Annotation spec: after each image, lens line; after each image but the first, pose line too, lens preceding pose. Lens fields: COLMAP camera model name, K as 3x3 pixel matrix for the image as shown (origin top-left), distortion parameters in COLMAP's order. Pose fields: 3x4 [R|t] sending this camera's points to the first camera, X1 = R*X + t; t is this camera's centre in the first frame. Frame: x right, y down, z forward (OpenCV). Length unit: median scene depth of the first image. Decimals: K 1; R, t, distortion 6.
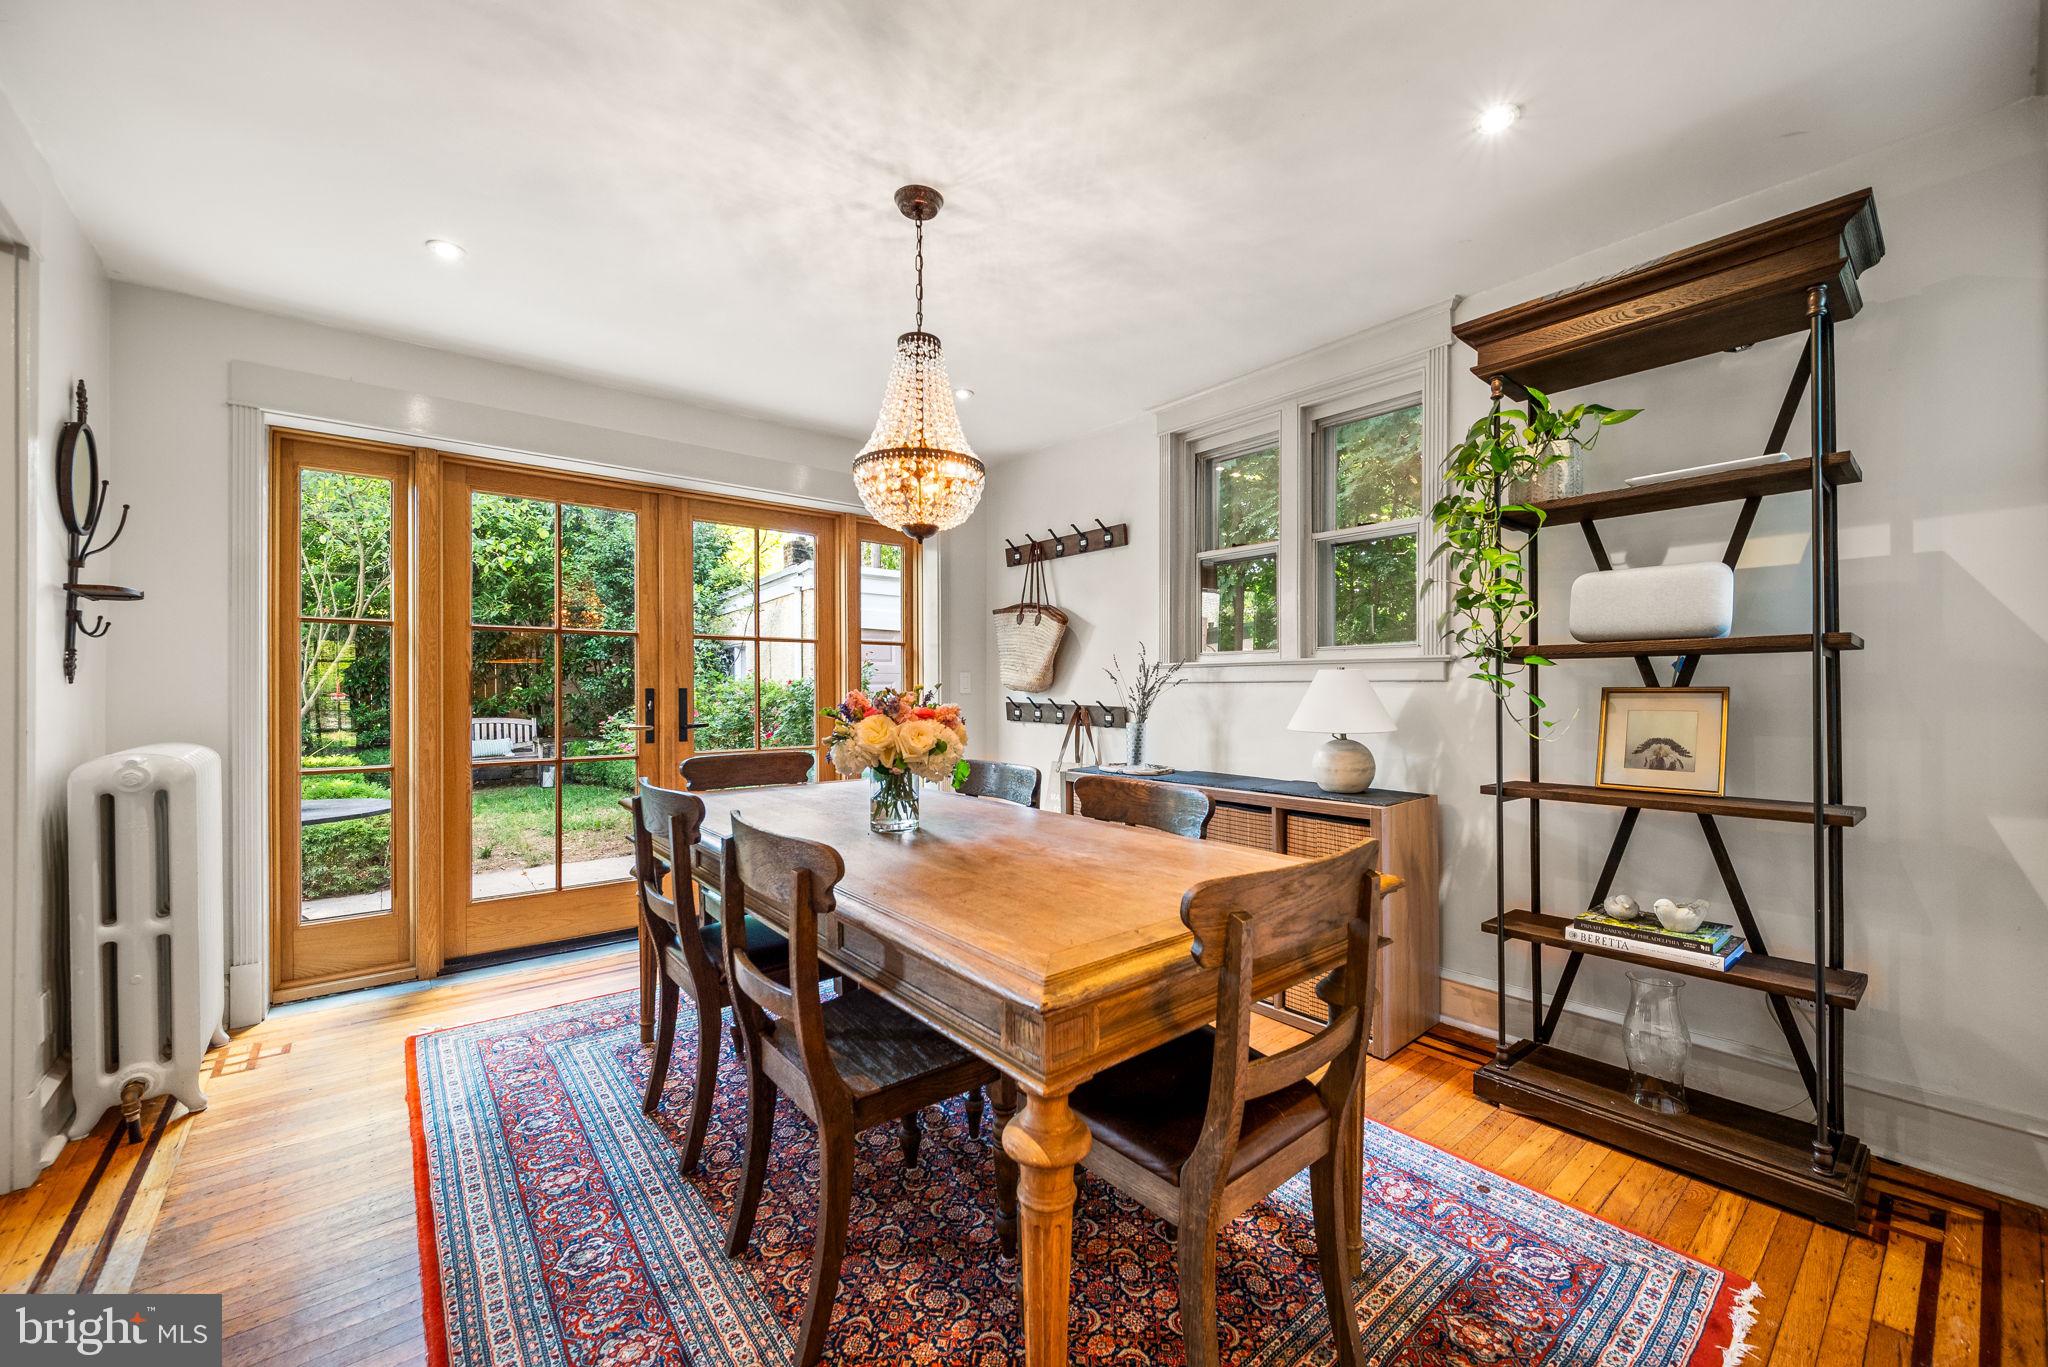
lens RADIAL K [[805.9, 0, 1024.7], [0, 805.9, 678.8], [0, 0, 1]] dist [-0.000853, 0.000095]
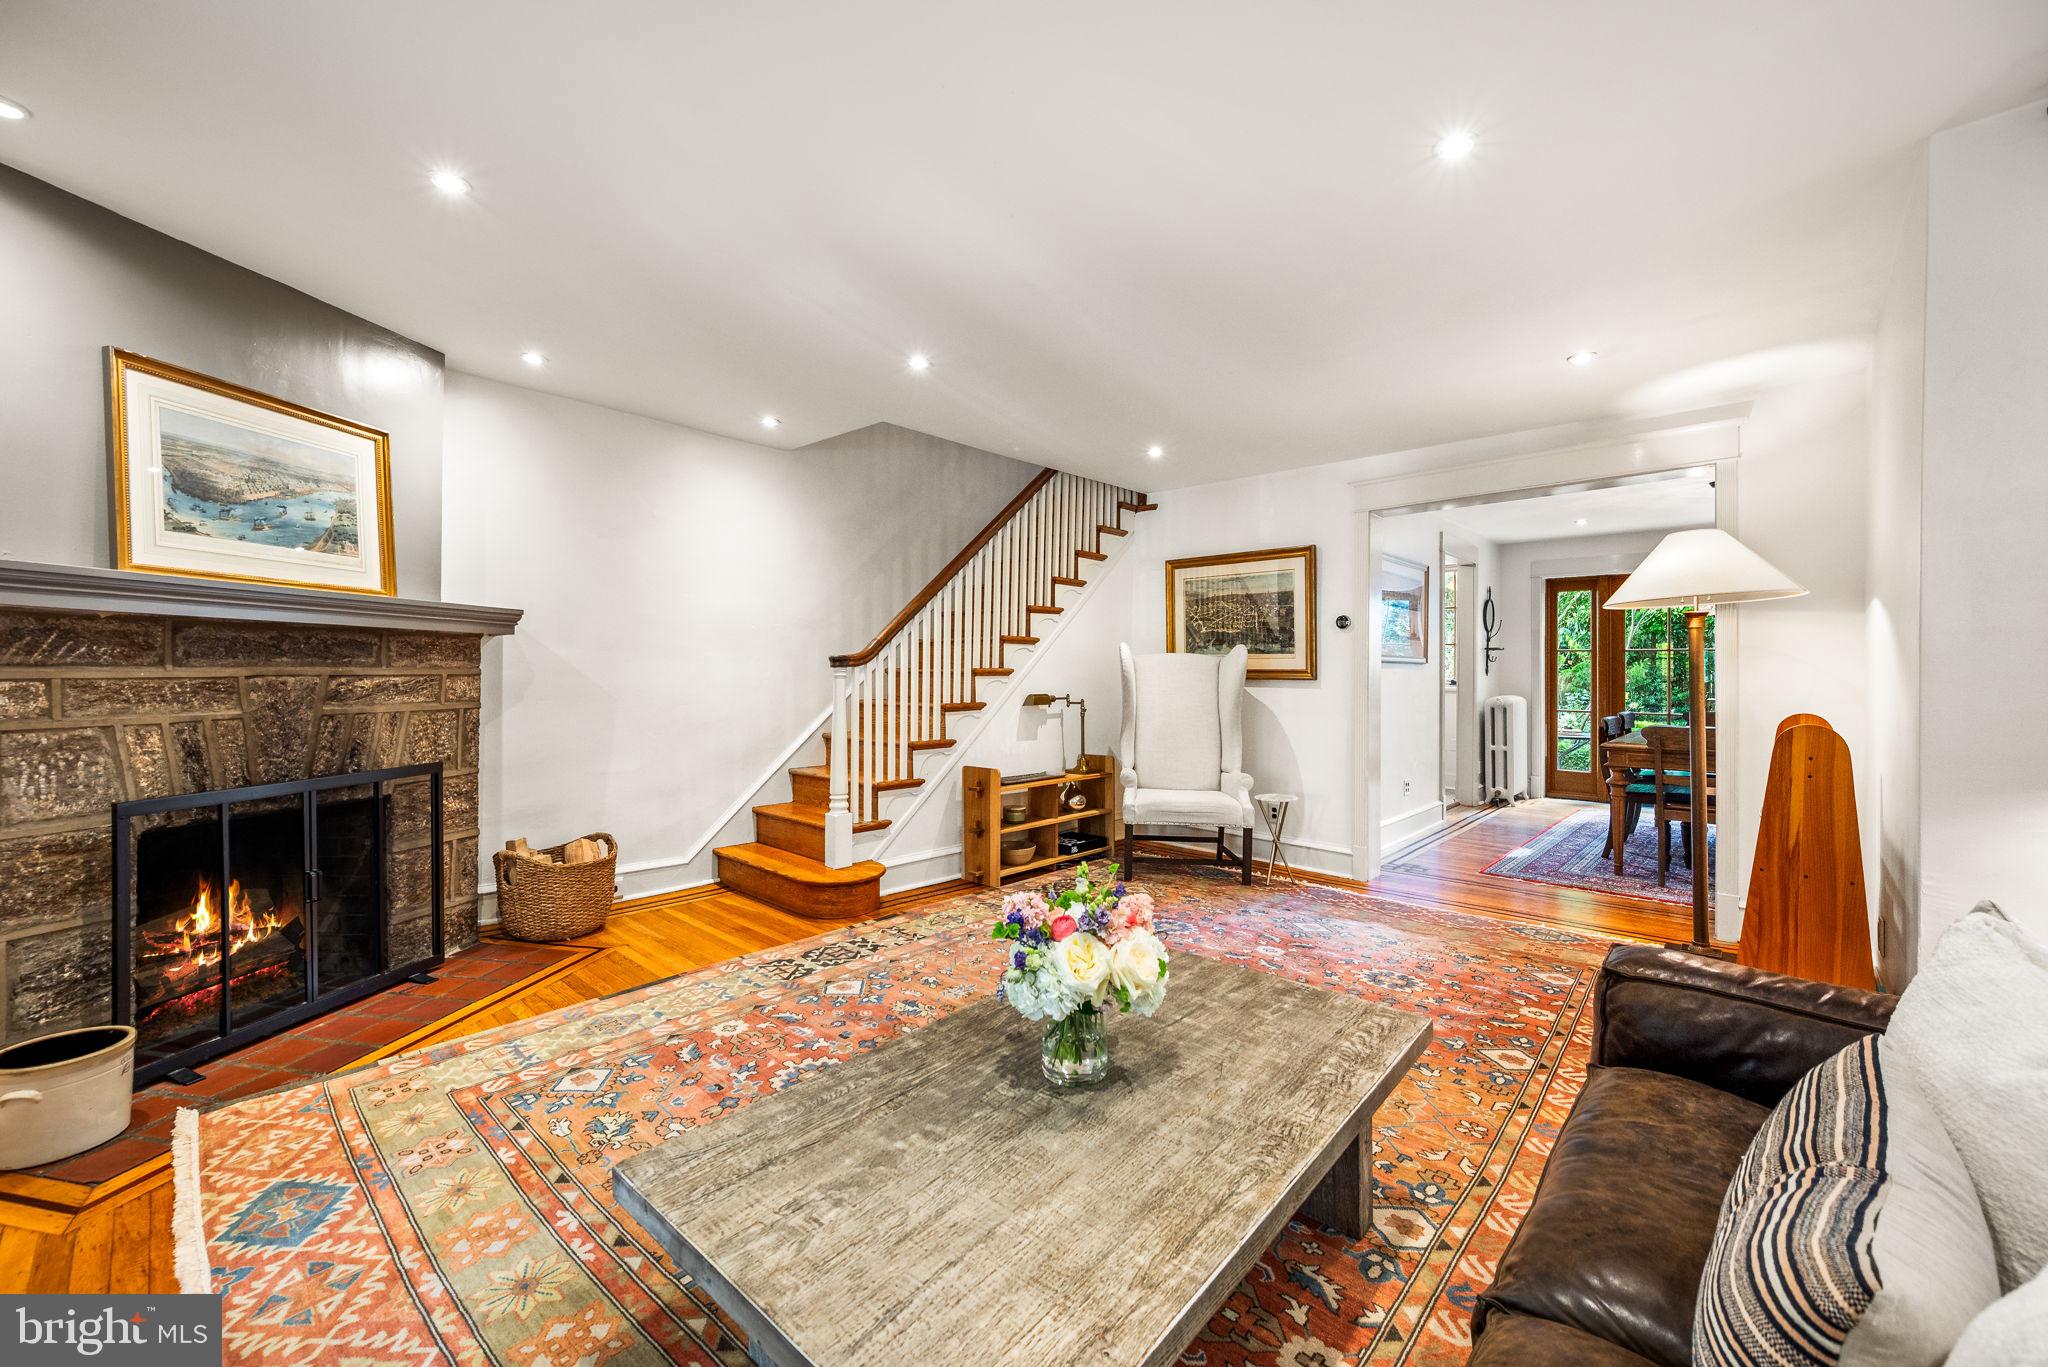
lens RADIAL K [[805.9, 0, 1033.0], [0, 805.9, 675.6], [0, 0, 1]] dist [-0.000853, 0.000095]
pose [[0.129268, 0.005157, -0.991596, 2.041561], [-0.000851, 0.999987, 0.005090, -0.013182], [0.991609, 0.000185, 0.129271, -1.412991]]
